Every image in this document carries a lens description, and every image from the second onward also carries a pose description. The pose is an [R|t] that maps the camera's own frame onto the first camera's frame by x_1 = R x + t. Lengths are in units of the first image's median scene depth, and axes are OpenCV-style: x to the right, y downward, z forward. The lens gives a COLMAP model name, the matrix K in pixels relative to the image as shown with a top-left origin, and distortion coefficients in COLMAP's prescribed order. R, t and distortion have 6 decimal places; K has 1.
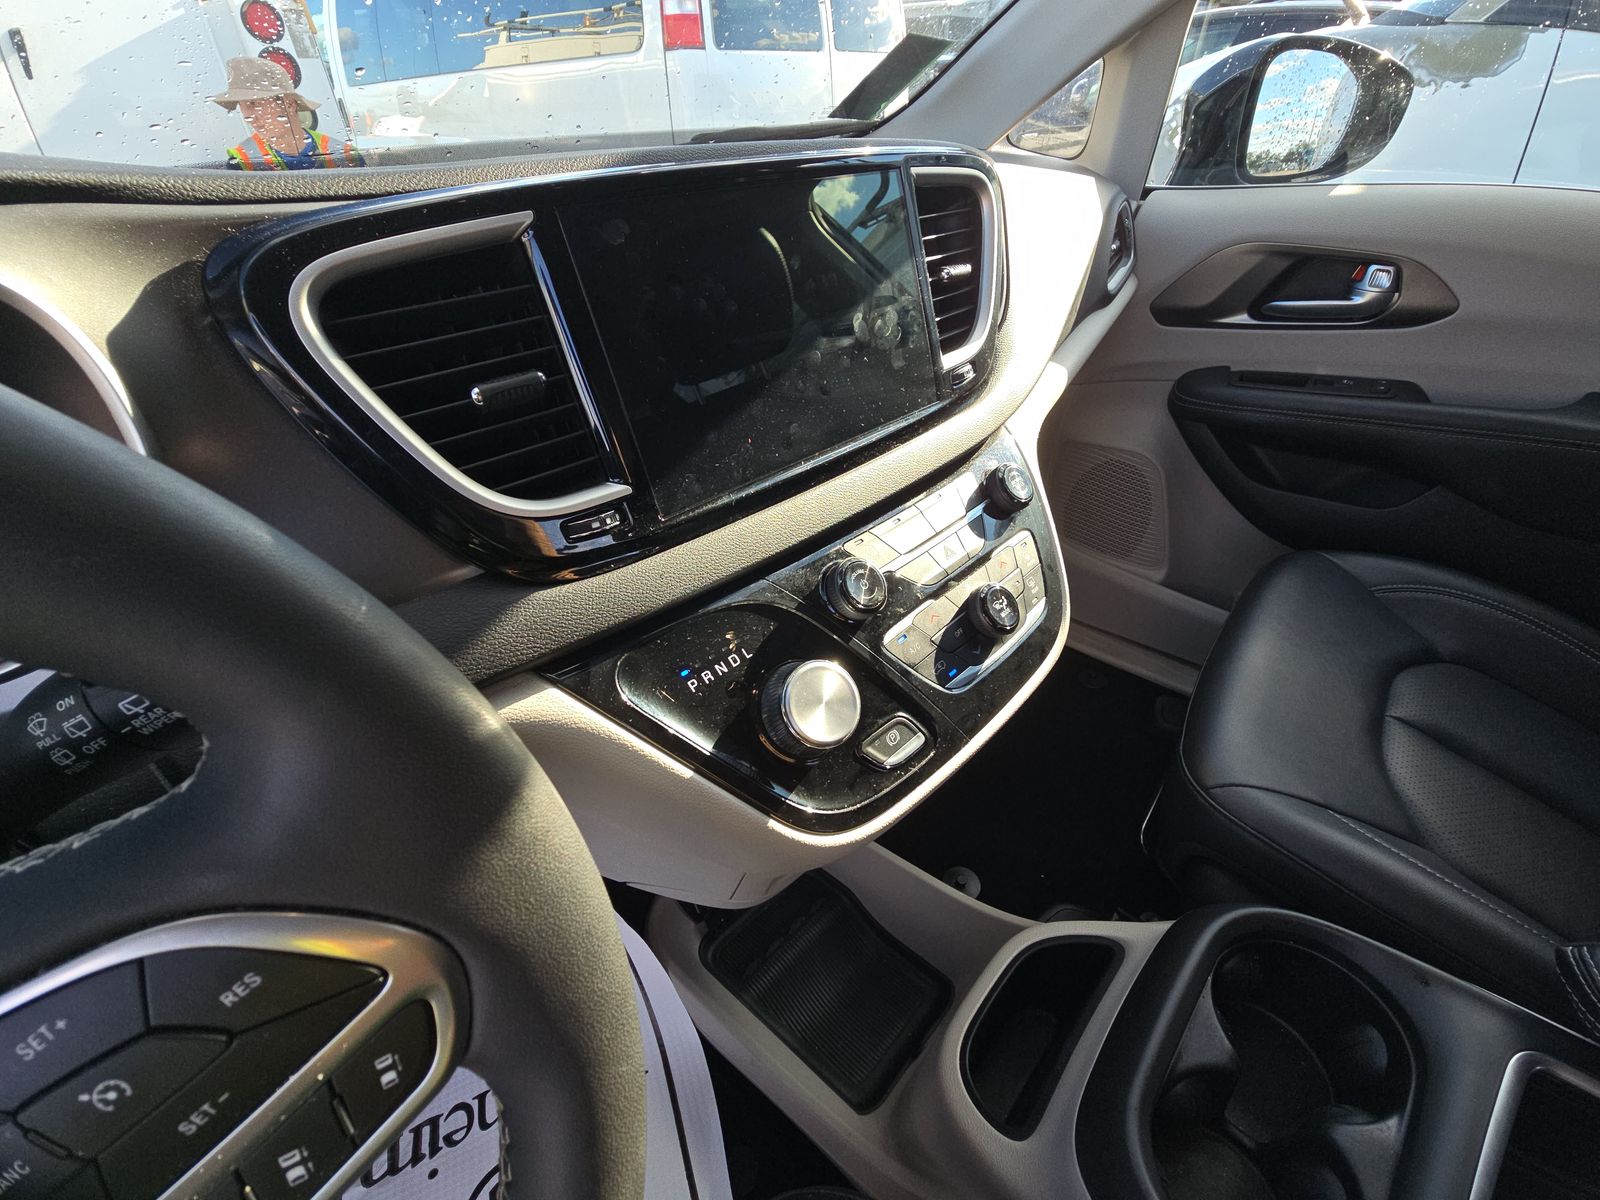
lens RADIAL K [[642.8, 0, 801.5], [0, 642.8, 587.6], [0, 0, 1]] dist [0.002360, -0.008678]
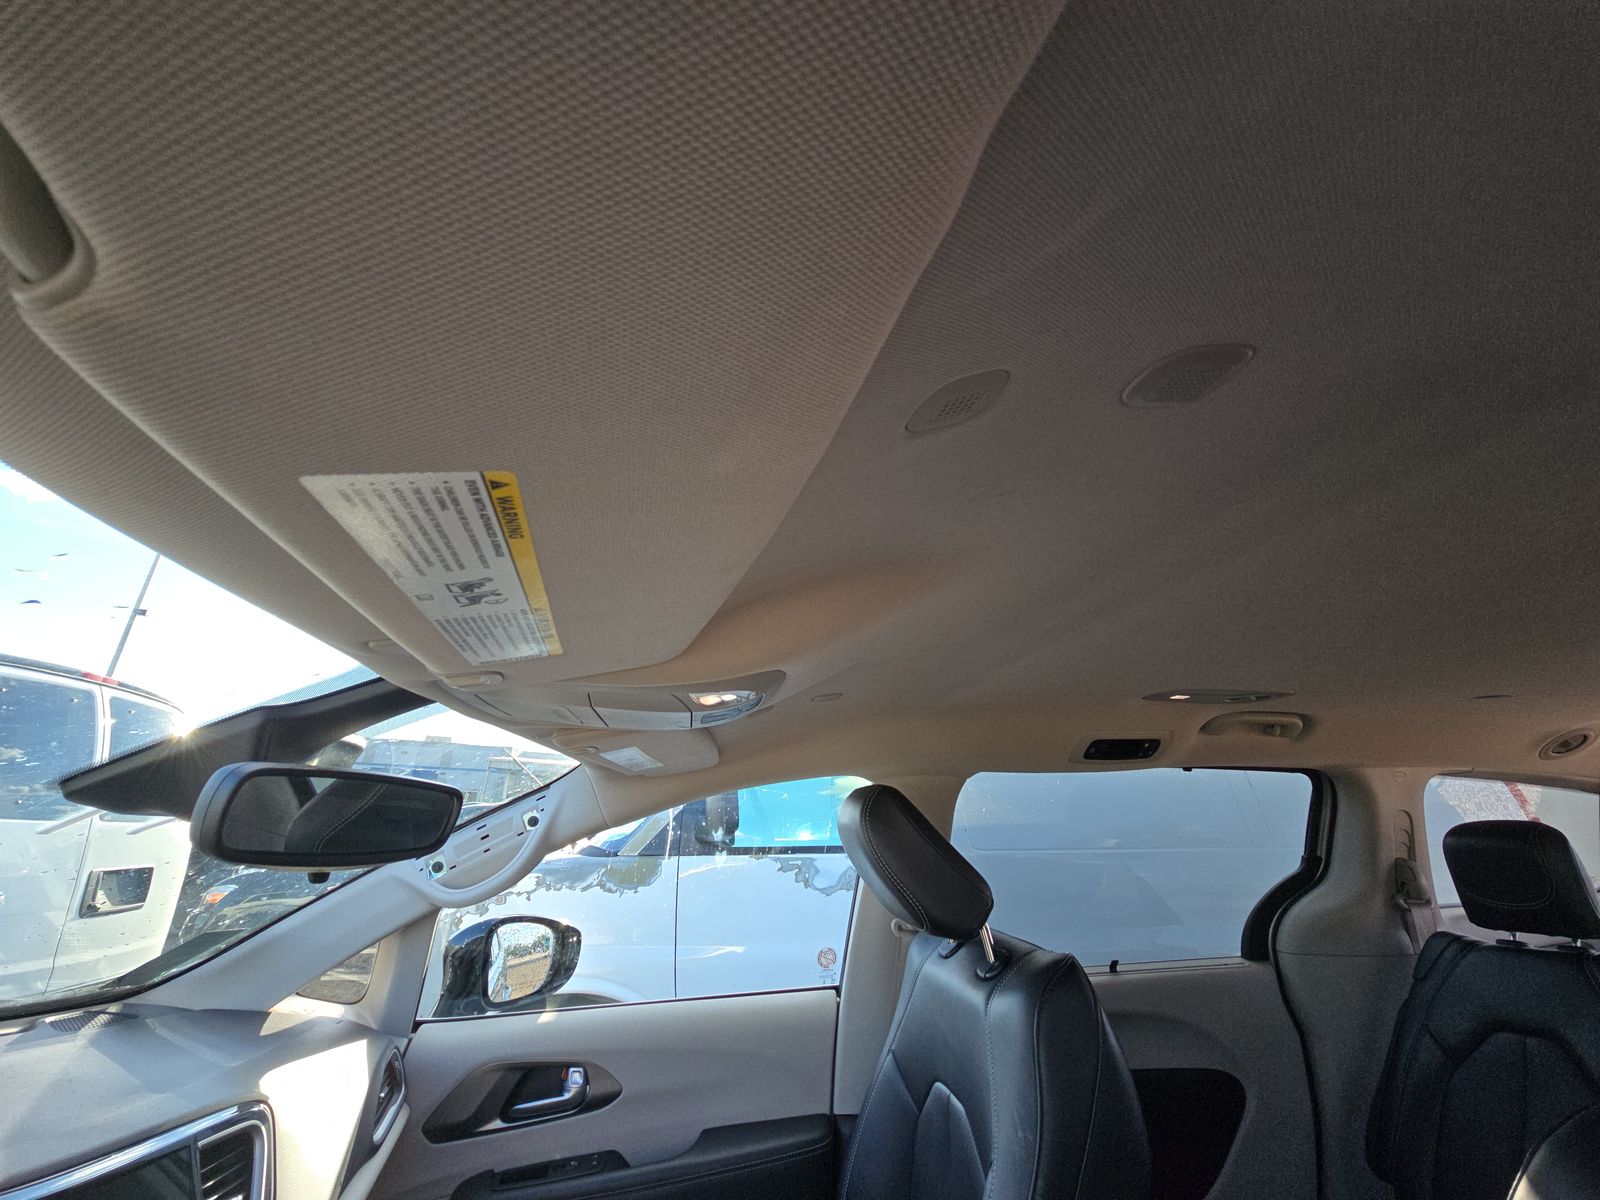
lens RADIAL K [[642.8, 0, 801.5], [0, 642.8, 587.6], [0, 0, 1]] dist [0.002360, -0.008678]
pose [[0.645003, 0.310991, 0.698038, -0.154285], [0.430747, 0.606548, -0.668249, 0.050524], [-0.631212, 0.731700, 0.257267, -0.526259]]
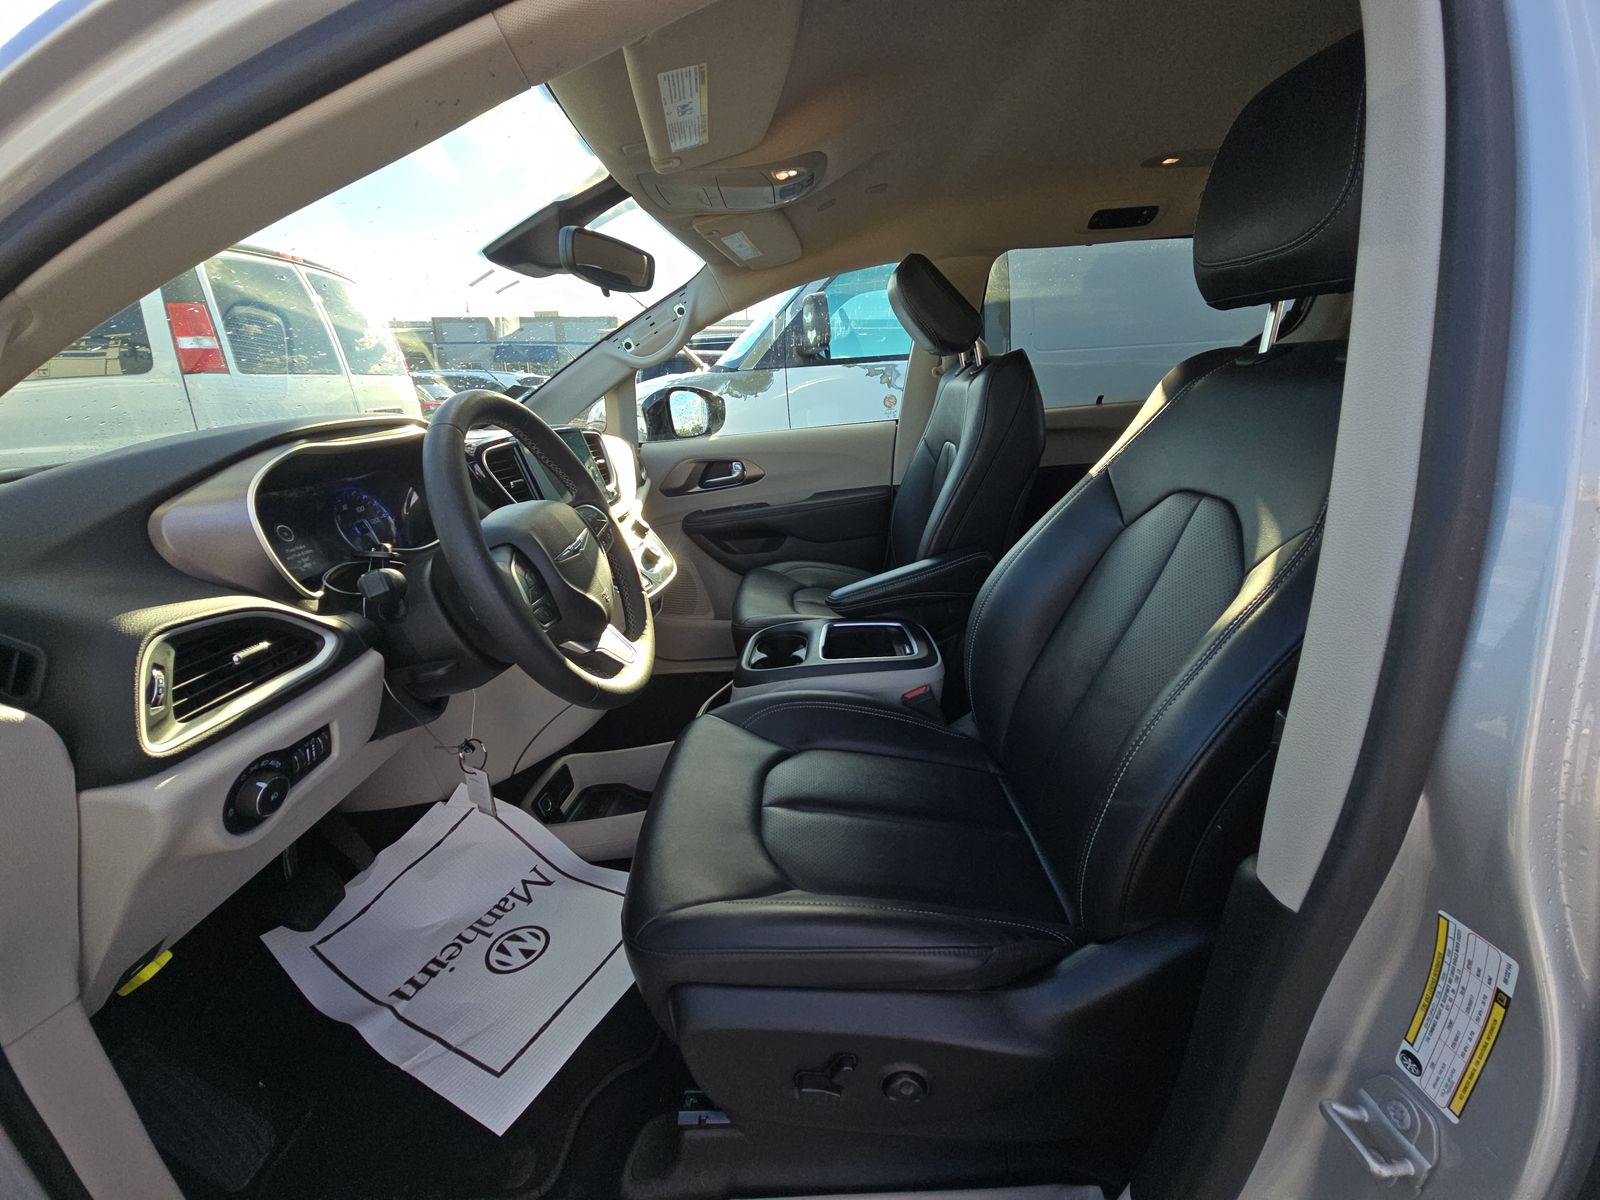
lens RADIAL K [[642.8, 0, 801.5], [0, 642.8, 587.6], [0, 0, 1]] dist [0.002360, -0.008678]
pose [[0.757165, -0.183911, 0.626800, -0.555709], [0.399770, 0.889332, -0.221974, 0.571988], [-0.516610, 0.418647, 0.746893, -0.785966]]
